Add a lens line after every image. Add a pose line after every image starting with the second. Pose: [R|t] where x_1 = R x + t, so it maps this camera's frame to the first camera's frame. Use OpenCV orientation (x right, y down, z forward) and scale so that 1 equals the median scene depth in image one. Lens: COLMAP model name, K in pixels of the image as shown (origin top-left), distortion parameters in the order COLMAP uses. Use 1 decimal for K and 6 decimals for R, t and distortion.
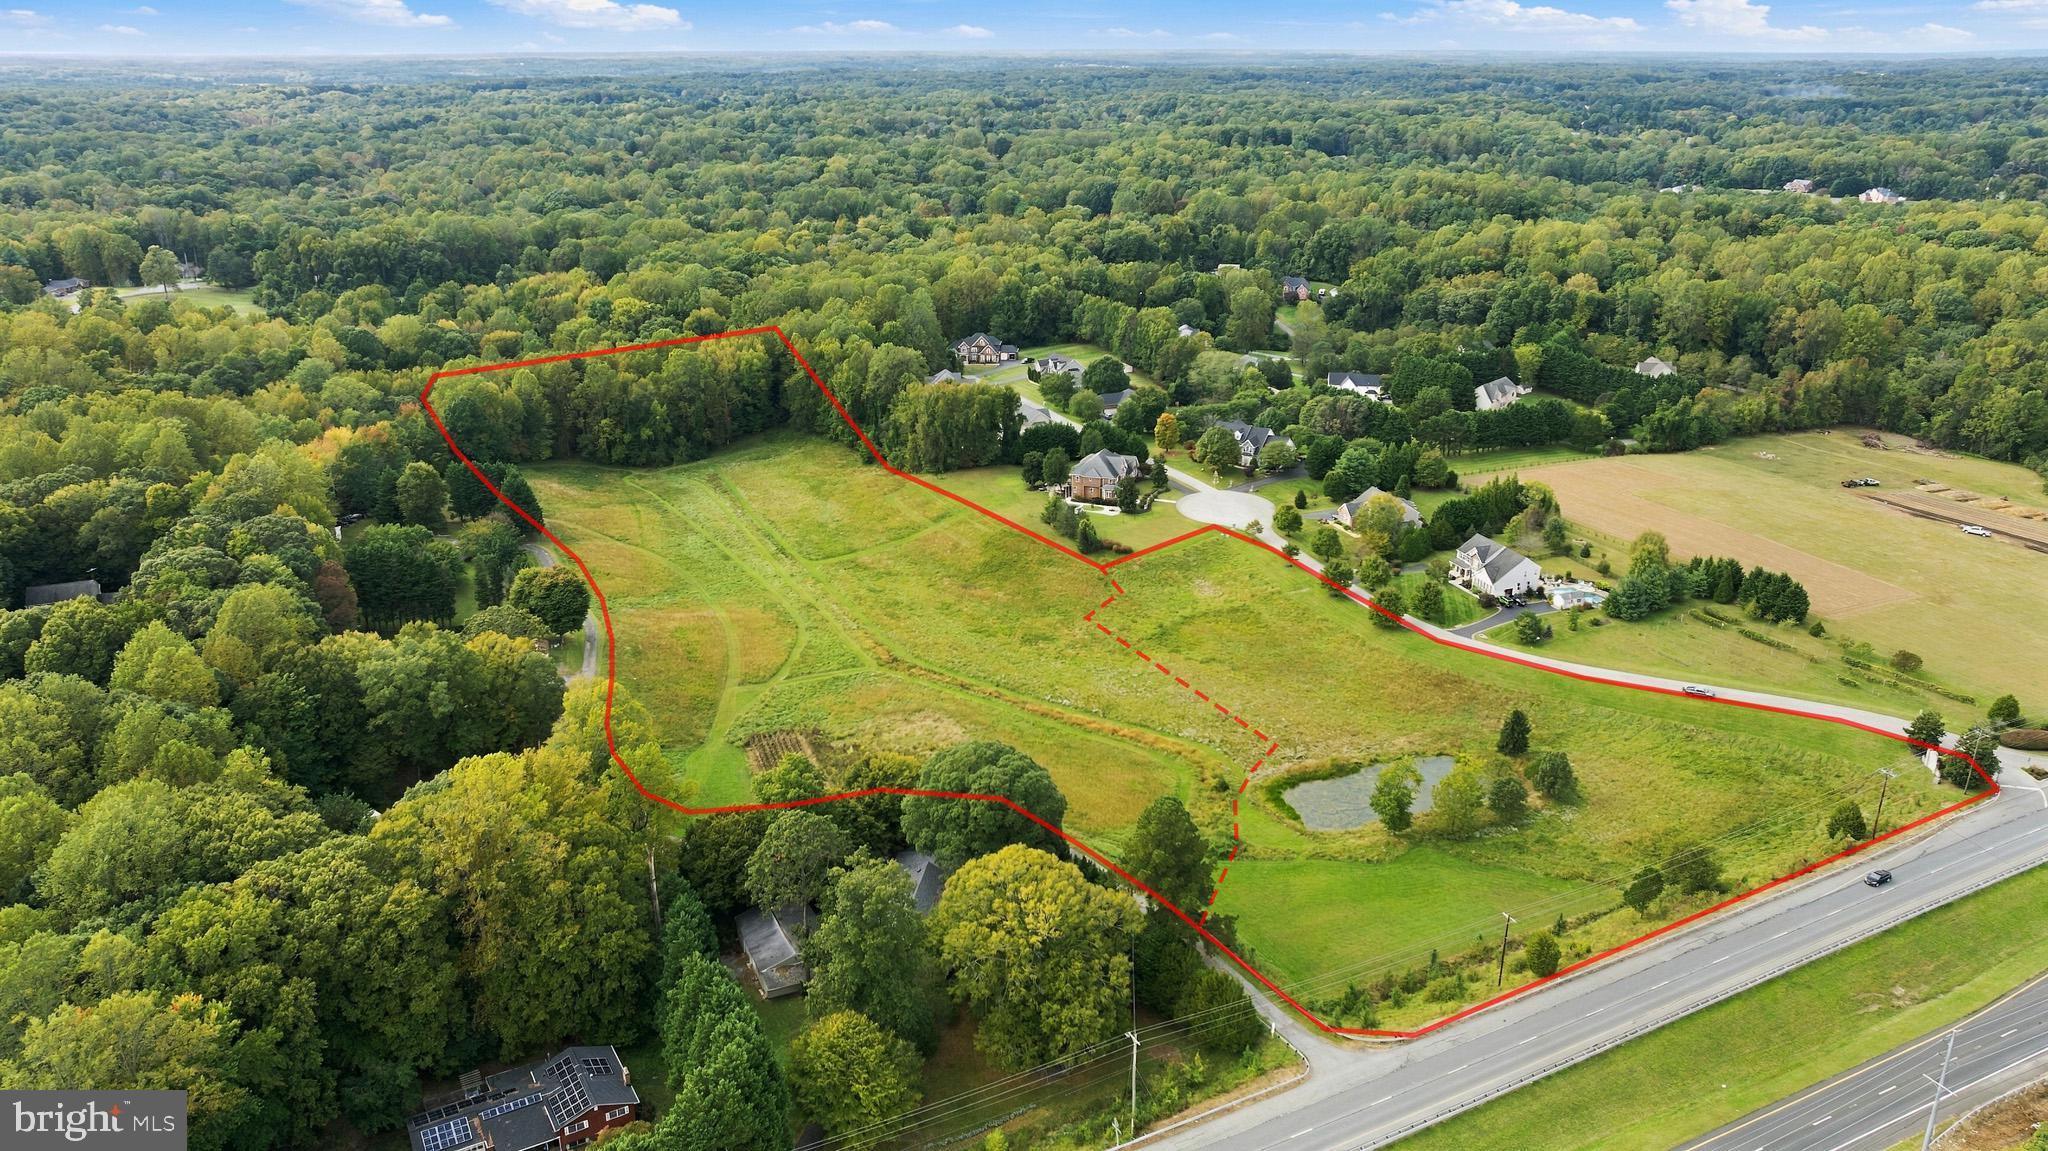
lens RADIAL K [[1449.4, 0, 1024.0], [0, 1449.4, 575.5], [0, 0, 1]] dist [-0.014520, -0.000568]
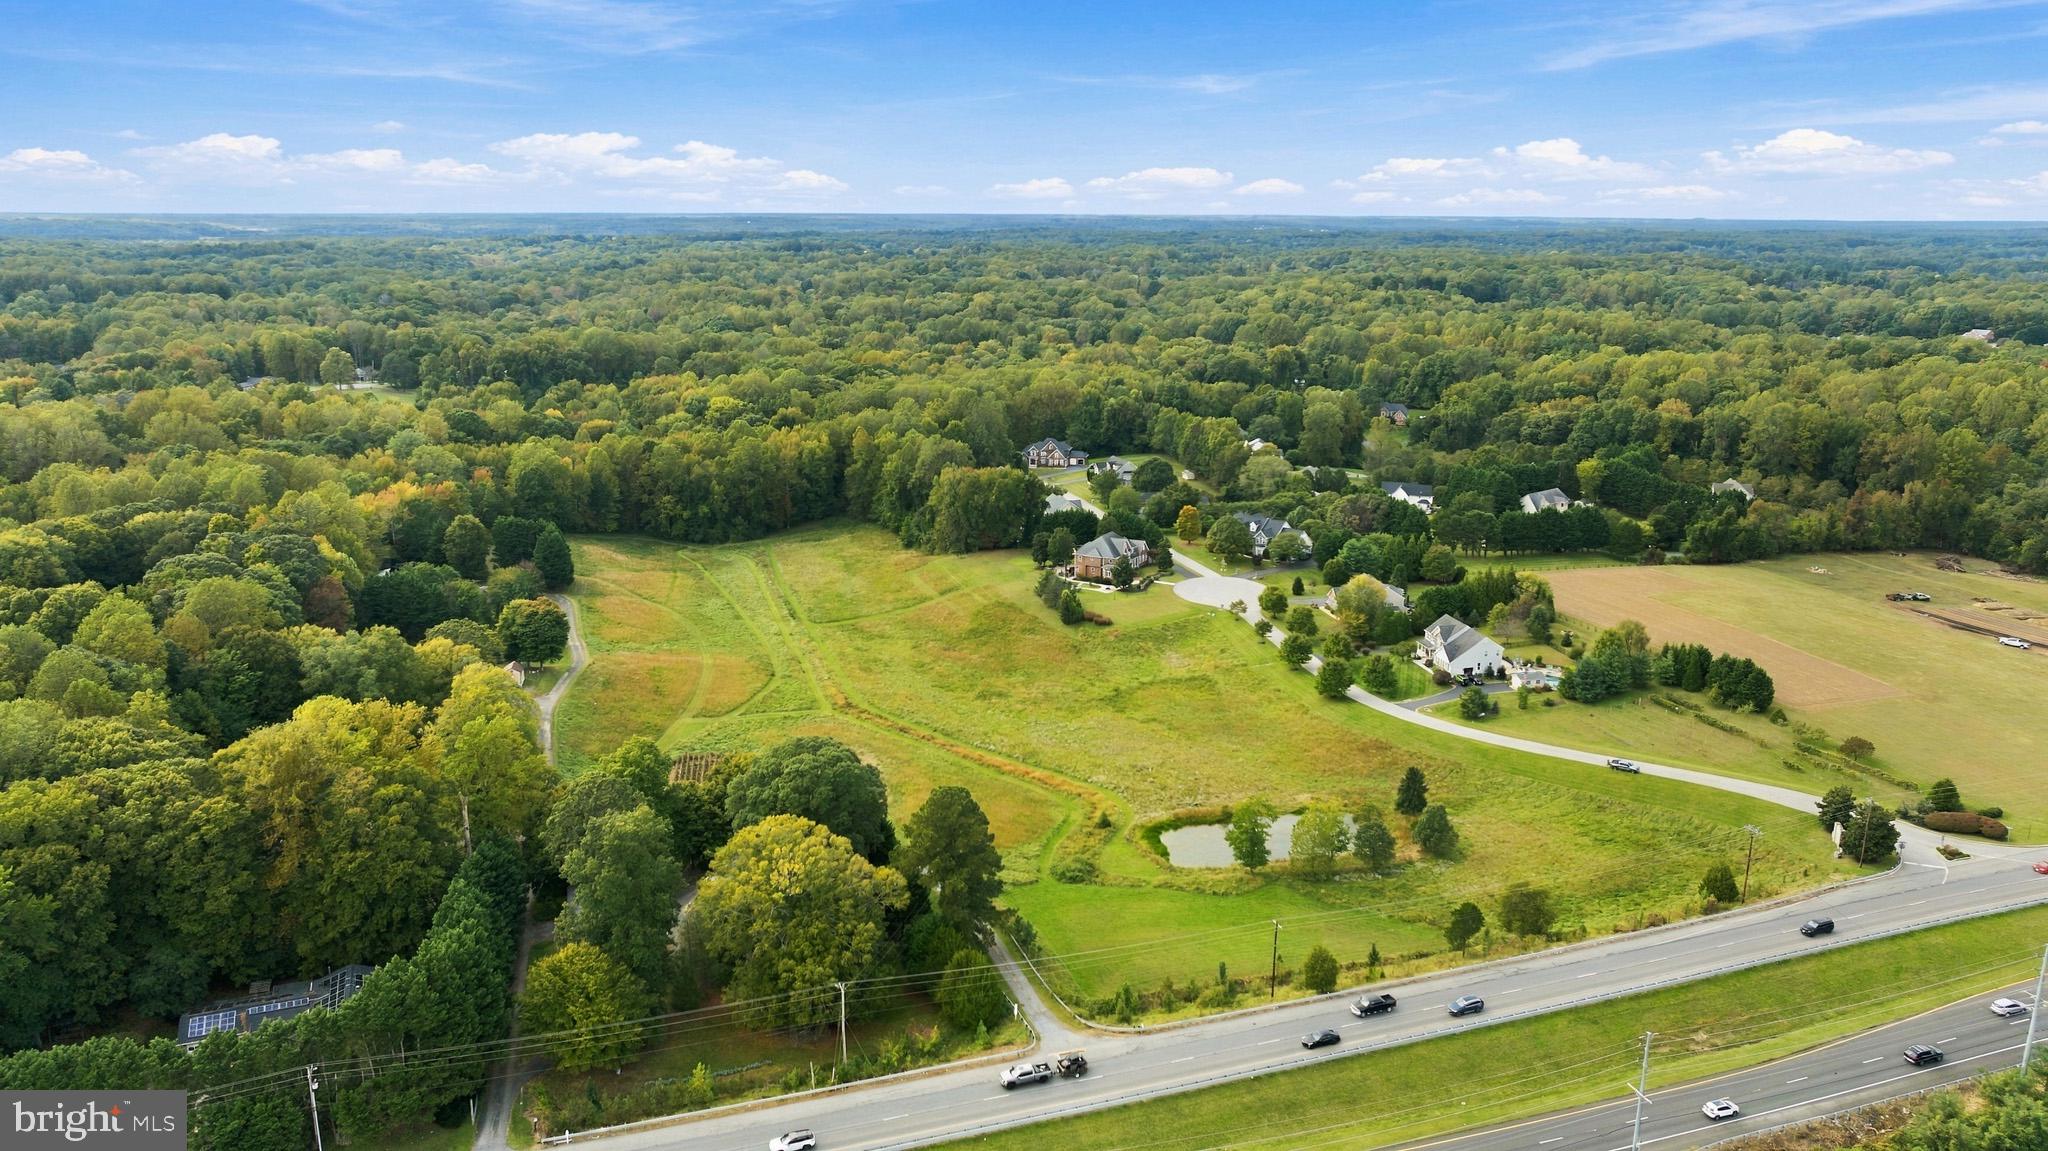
lens RADIAL K [[1451.3, 0, 1024.0], [0, 1451.3, 575.5], [0, 0, 1]] dist [-0.024818, 0.024578]
pose [[0.990021, 0.040316, -0.135028, 0.134455], [-0.054350, 0.993307, -0.101917, 0.051131], [0.130016, 0.108238, 0.985586, -0.012247]]
